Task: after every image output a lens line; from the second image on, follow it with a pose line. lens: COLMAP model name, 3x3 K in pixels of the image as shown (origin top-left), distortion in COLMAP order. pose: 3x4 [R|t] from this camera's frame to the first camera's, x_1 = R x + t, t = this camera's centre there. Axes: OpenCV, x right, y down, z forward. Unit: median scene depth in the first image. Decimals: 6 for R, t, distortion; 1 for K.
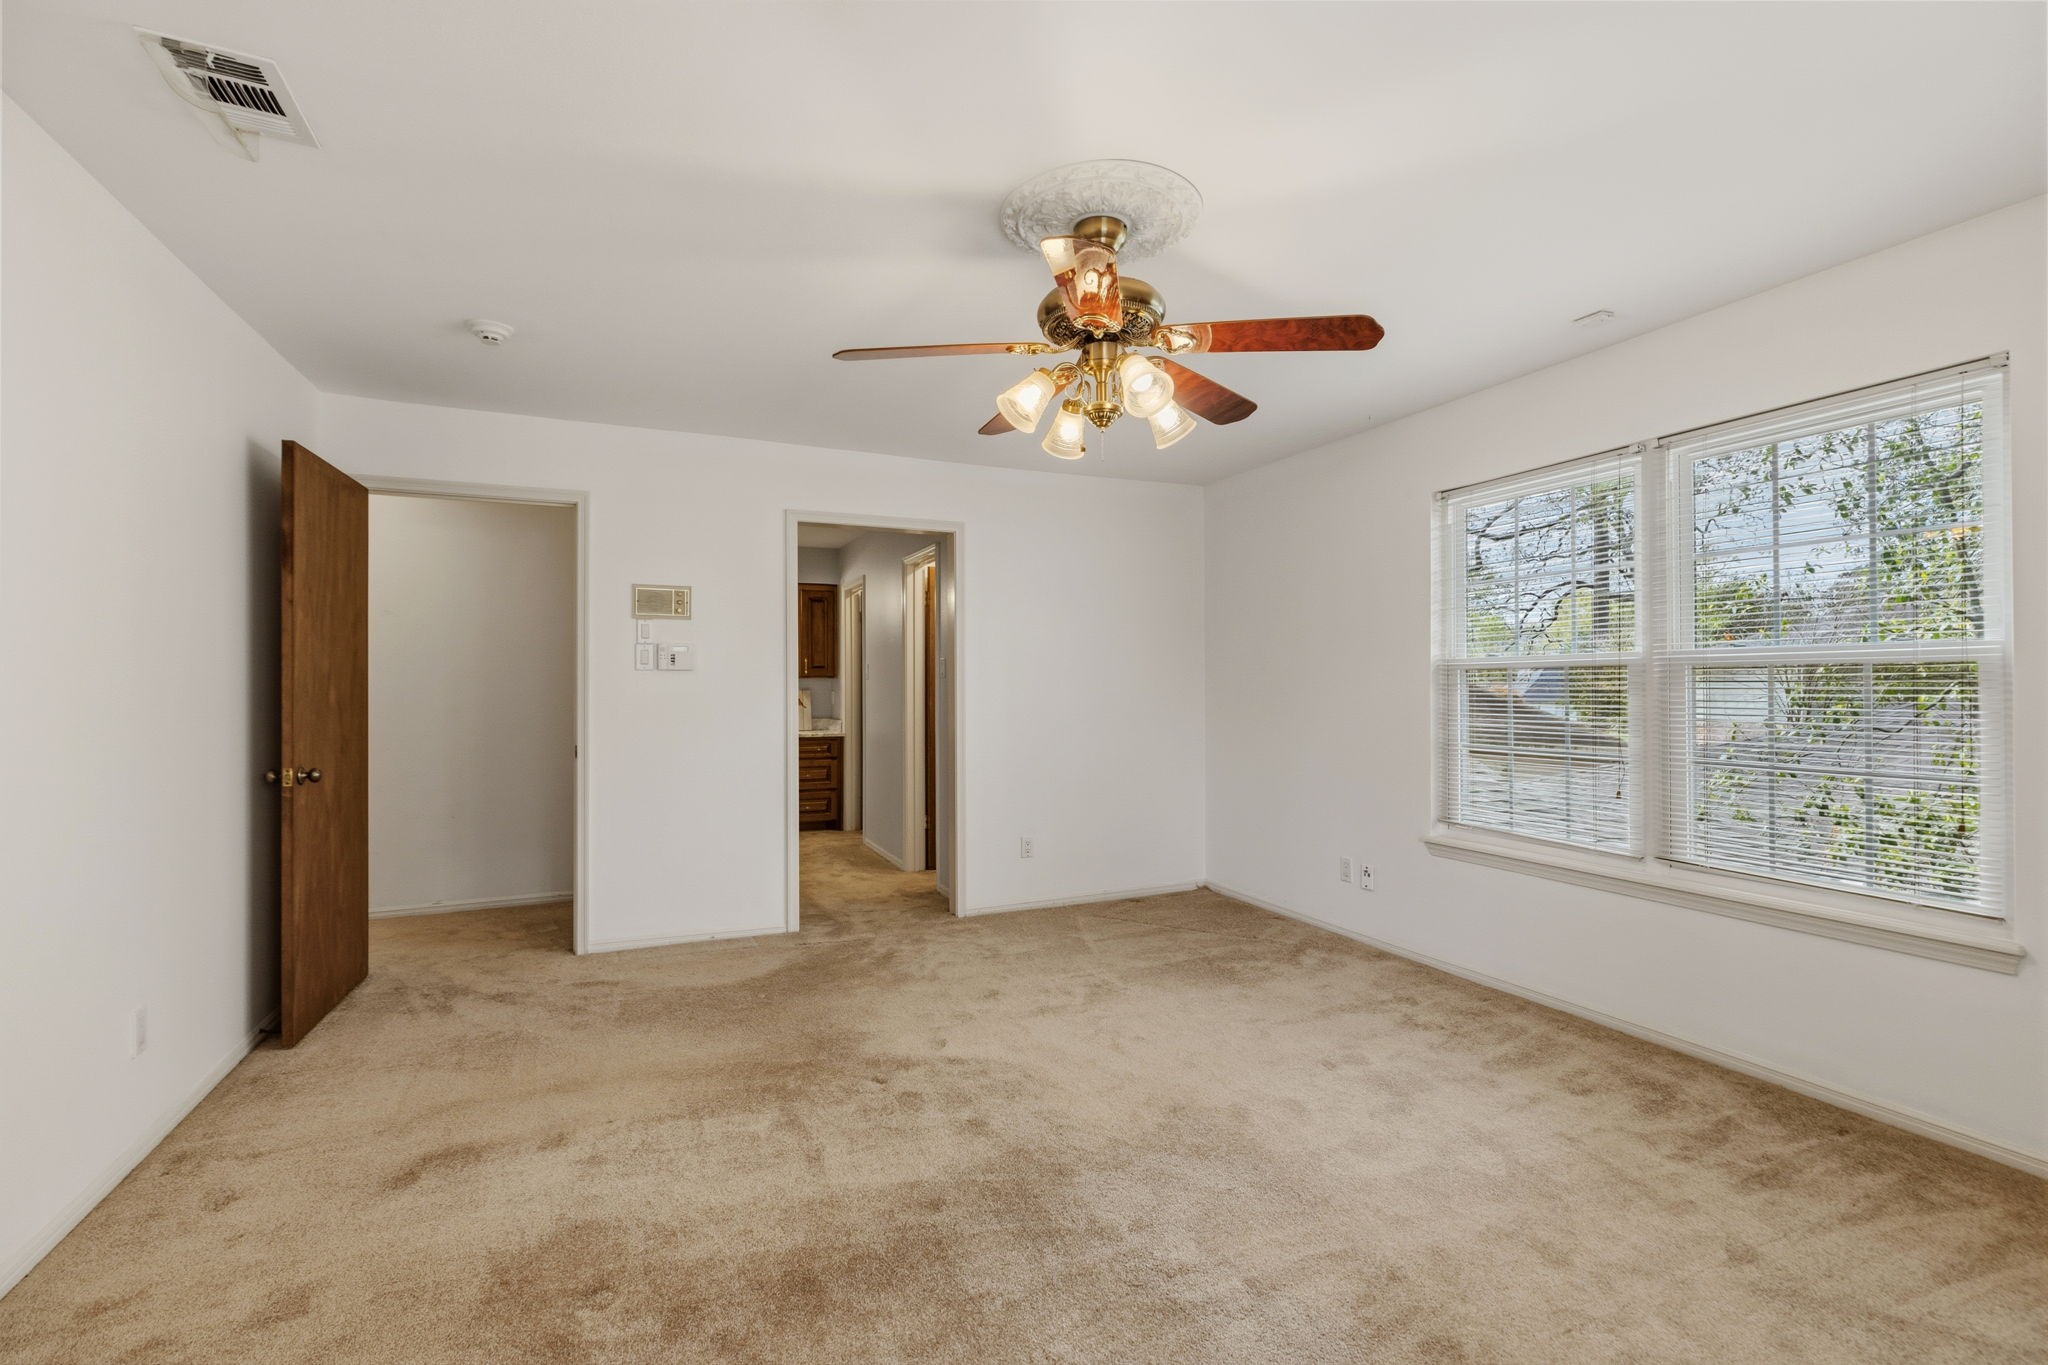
lens RADIAL K [[911.3, 0, 1026.0], [0, 911.3, 683.9], [0, 0, 1]] dist [-0.002326, -0.000895]
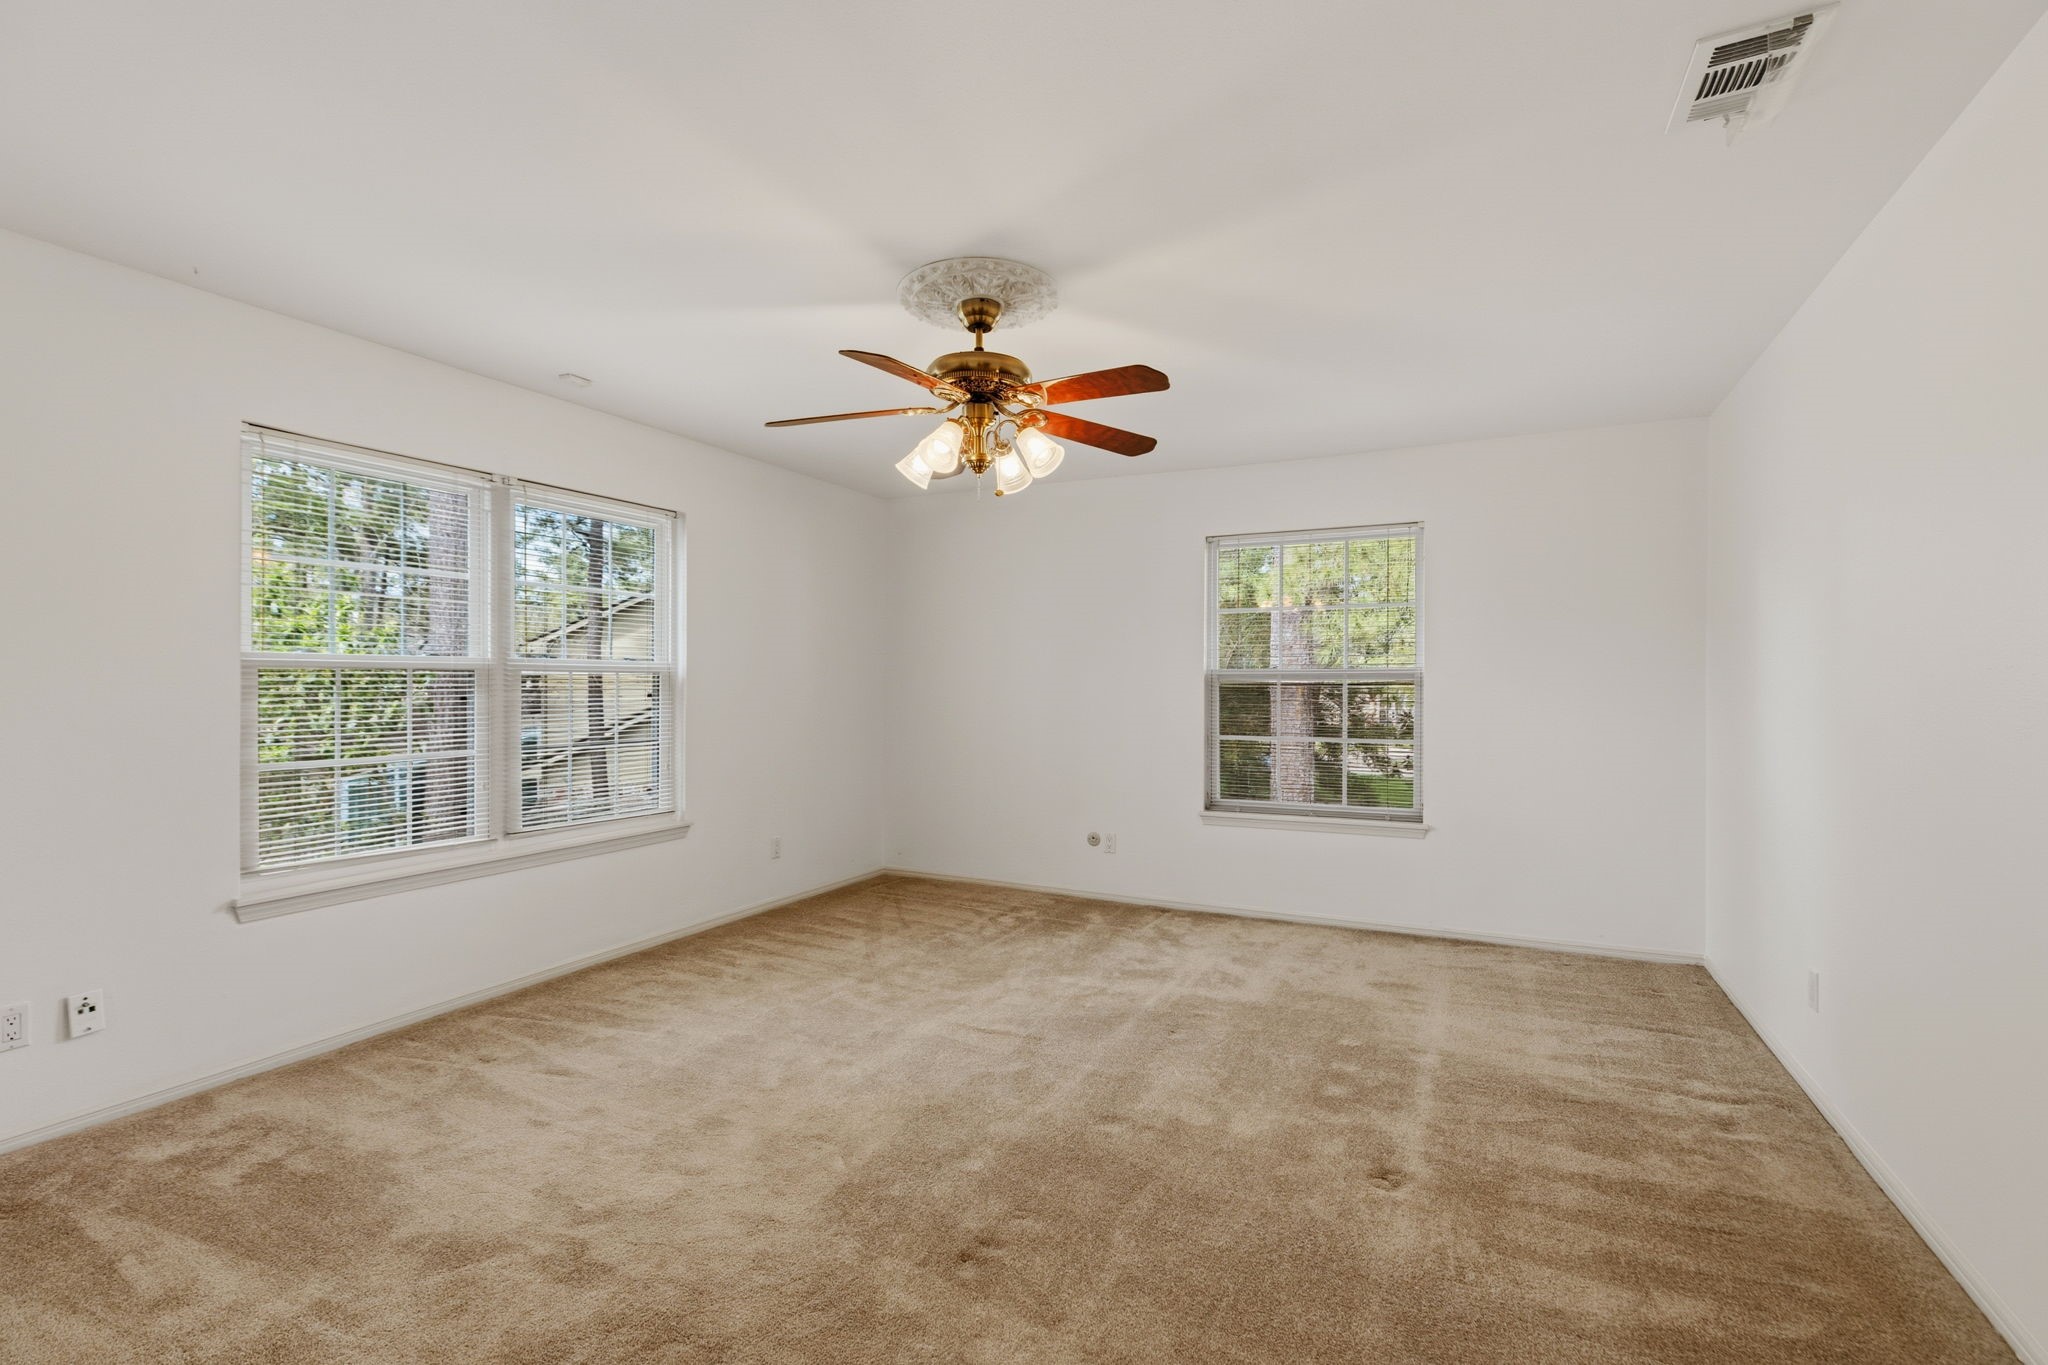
lens RADIAL K [[911.3, 0, 1026.2], [0, 911.3, 684.2], [0, 0, 1]] dist [-0.002326, -0.000895]
pose [[-0.652275, 0.003164, 0.757976, -0.569832], [-0.002544, 0.999977, -0.006364, 0.003730], [-0.757978, -0.006079, -0.652251, 1.139432]]
